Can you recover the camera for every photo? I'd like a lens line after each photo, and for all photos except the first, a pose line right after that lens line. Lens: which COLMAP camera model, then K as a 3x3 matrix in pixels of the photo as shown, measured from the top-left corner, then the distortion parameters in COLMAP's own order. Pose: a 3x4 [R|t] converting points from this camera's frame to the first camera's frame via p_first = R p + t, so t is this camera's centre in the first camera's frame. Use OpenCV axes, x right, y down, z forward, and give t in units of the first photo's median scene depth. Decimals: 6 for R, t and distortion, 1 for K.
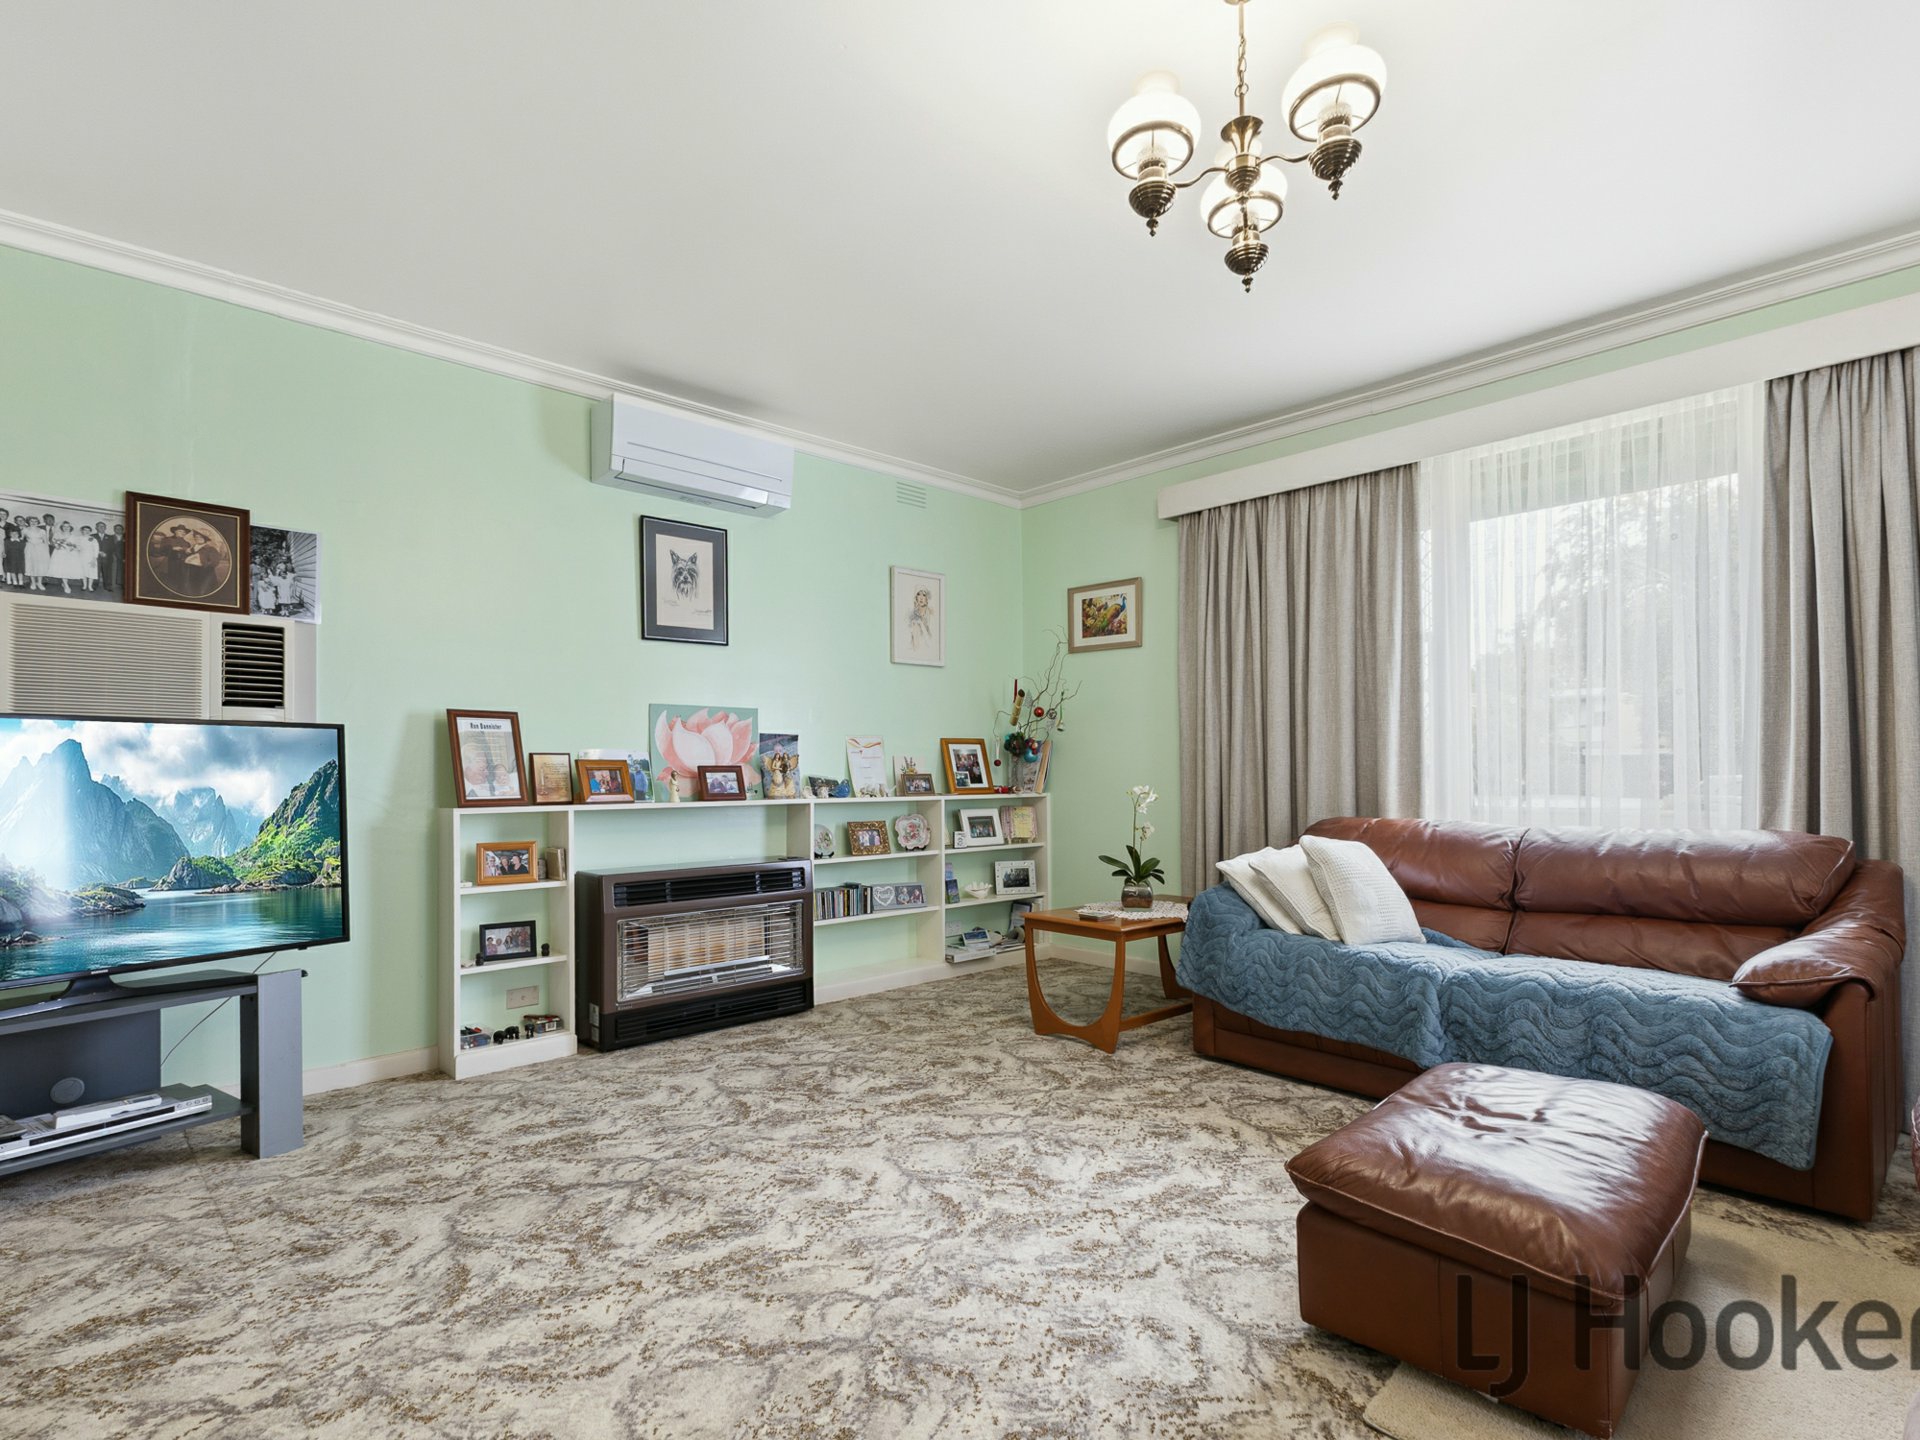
lens RADIAL K [[945.8, 0, 1020.6], [0, 945.8, 762.3], [0, 0, 1]] dist [0.000840, -0.000111]
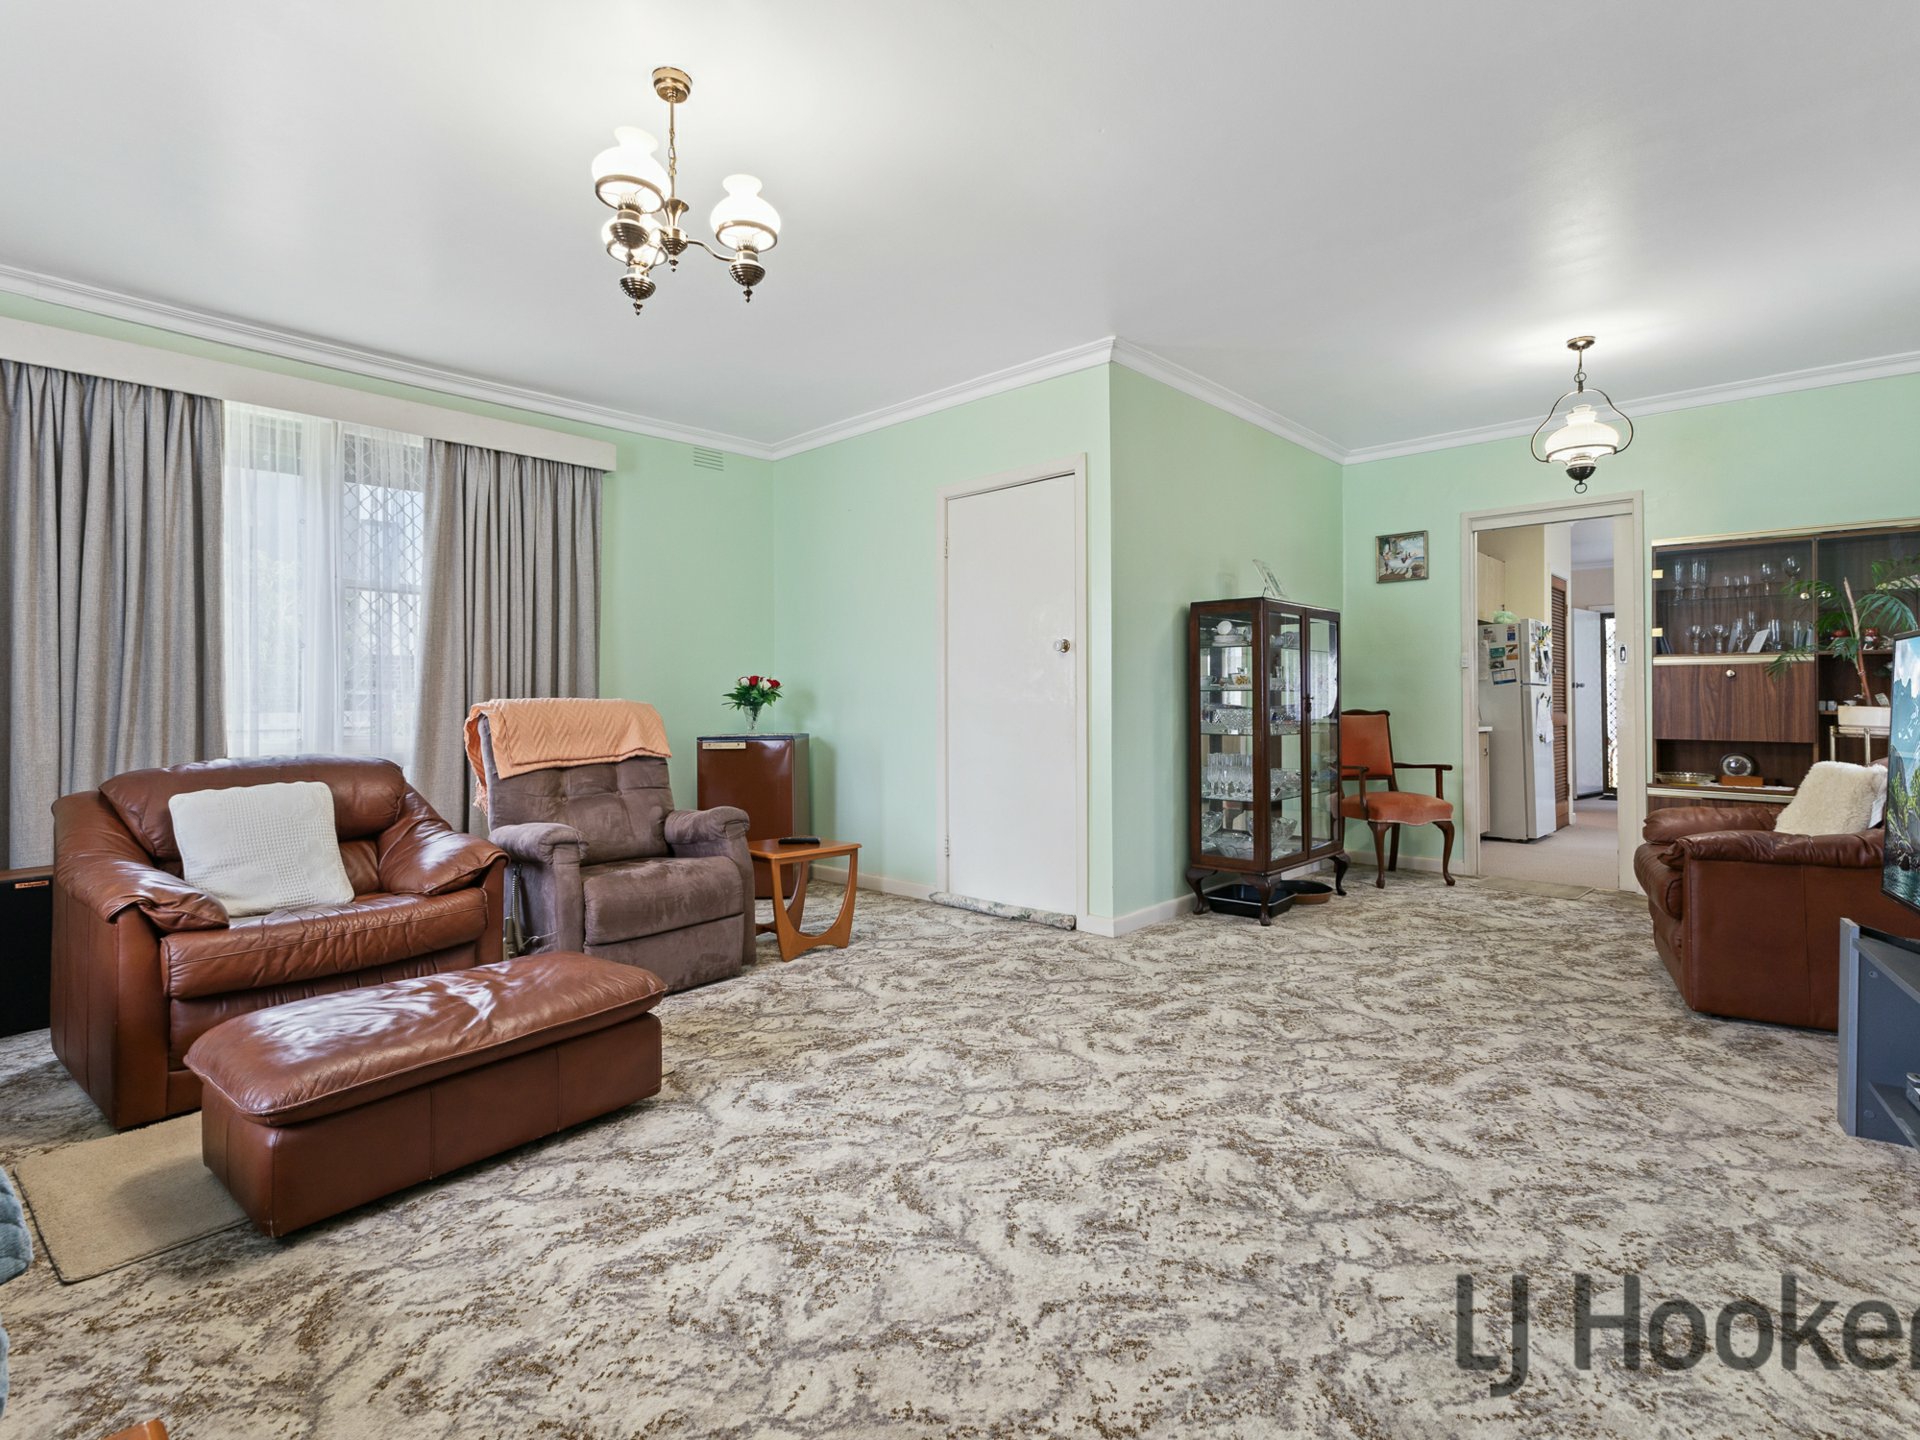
lens RADIAL K [[933.6, 0, 958.0], [0, 933.6, 704.8], [0, 0, 1]] dist [0.005556, -0.000288]
pose [[-0.999914, 0.011858, 0.005643, -0.097032], [0.011799, 0.999876, -0.010416, 0.015438], [-0.005766, -0.010349, -0.999930, 1.404087]]
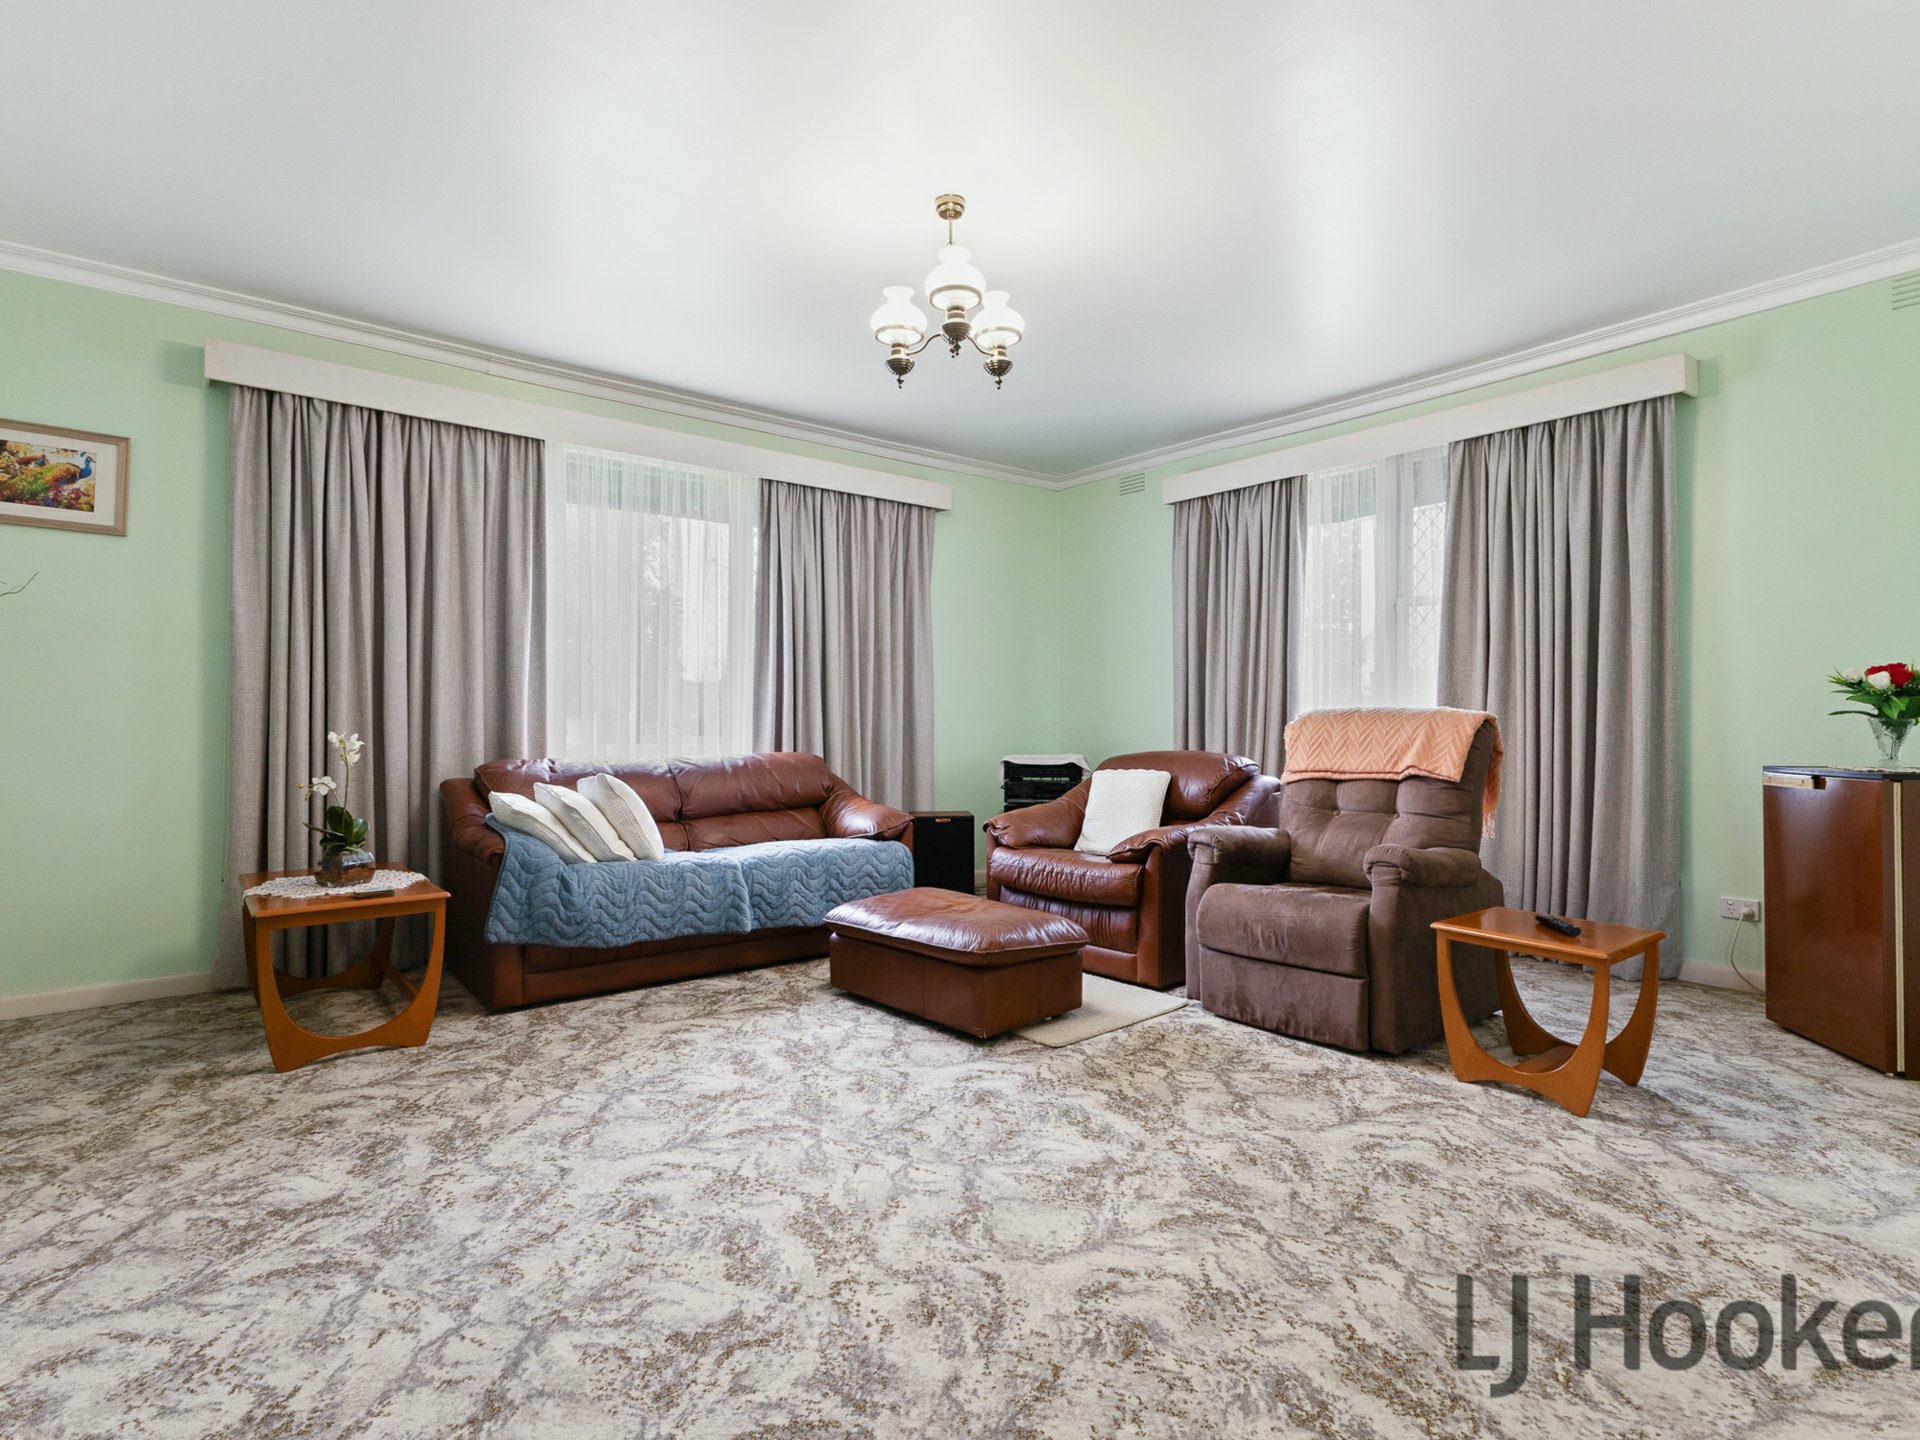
lens RADIAL K [[933.6, 0, 958.0], [0, 933.6, 704.8], [0, 0, 1]] dist [0.005556, -0.000288]
pose [[0.117296, 0.016964, 0.992952, -0.810376], [-0.012659, 0.999798, -0.015585, 0.009565], [-0.993016, -0.010742, 0.117487, 0.498665]]
